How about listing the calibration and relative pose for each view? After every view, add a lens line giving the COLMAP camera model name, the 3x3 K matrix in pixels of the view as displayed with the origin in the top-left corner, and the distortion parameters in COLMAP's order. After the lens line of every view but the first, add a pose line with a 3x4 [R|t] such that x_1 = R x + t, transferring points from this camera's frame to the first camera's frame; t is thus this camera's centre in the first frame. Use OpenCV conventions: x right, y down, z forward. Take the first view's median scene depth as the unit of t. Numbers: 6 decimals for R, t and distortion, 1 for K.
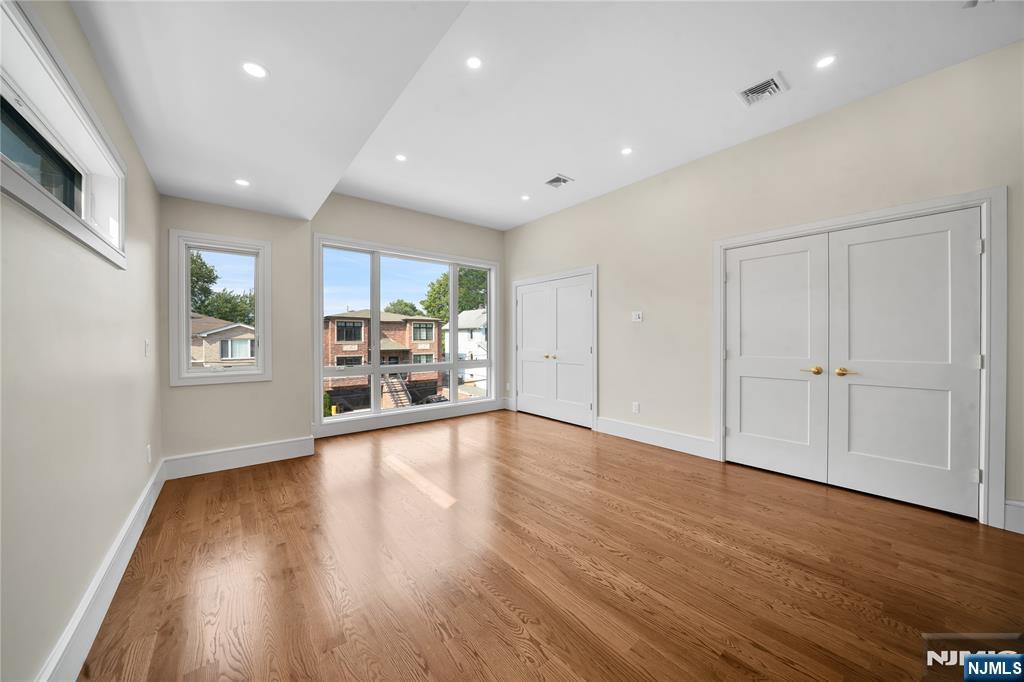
lens RADIAL K [[355.6, 0, 507.1], [0, 355.6, 340.7], [0, 0, 1]] dist [-0.014783, 0.000029]
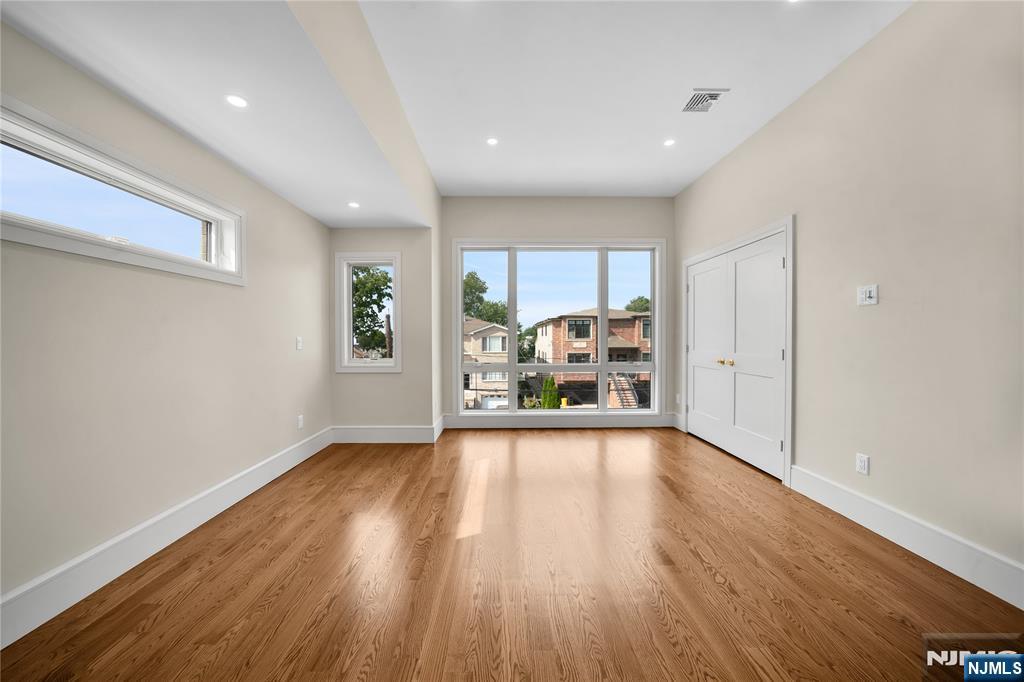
lens RADIAL K [[355.6, 0, 507.1], [0, 355.6, 340.7], [0, 0, 1]] dist [-0.014783, 0.000029]
pose [[0.789002, 0.007885, -0.614340, 0.179412], [-0.003513, 0.999959, 0.008322, -0.001182], [0.614381, -0.004407, 0.788997, 0.169978]]
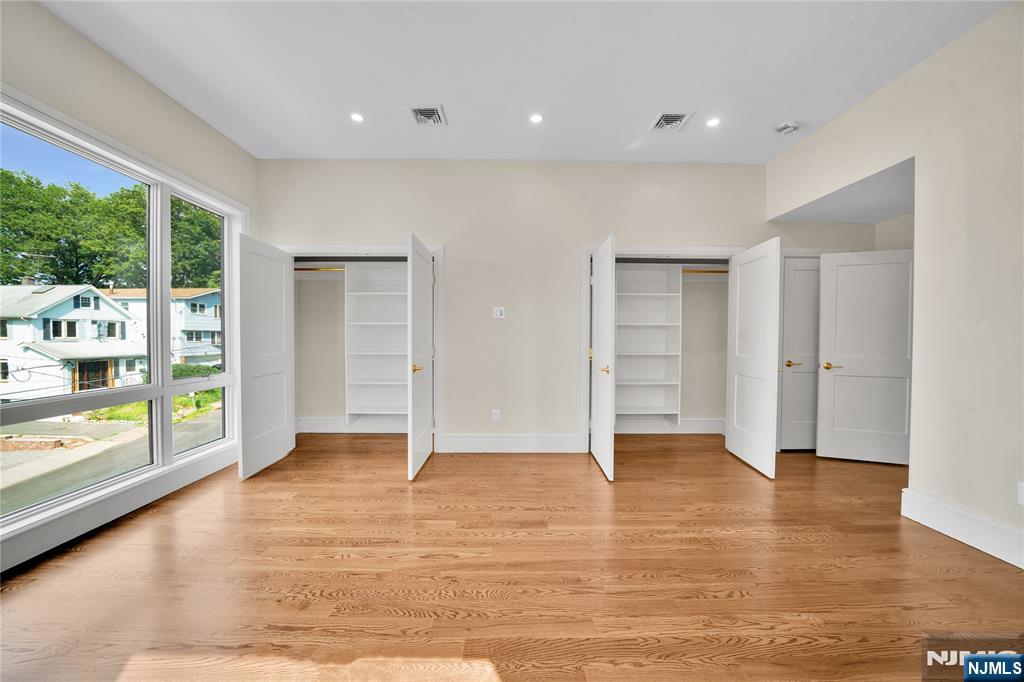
lens RADIAL K [[355.6, 0, 507.1], [0, 355.6, 340.7], [0, 0, 1]] dist [-0.014783, 0.000029]
pose [[0.615523, -0.000168, 0.788119, -0.217864], [-0.000636, 1.000000, 0.000709, 0.001096], [-0.788118, -0.000938, 0.615523, 0.298683]]
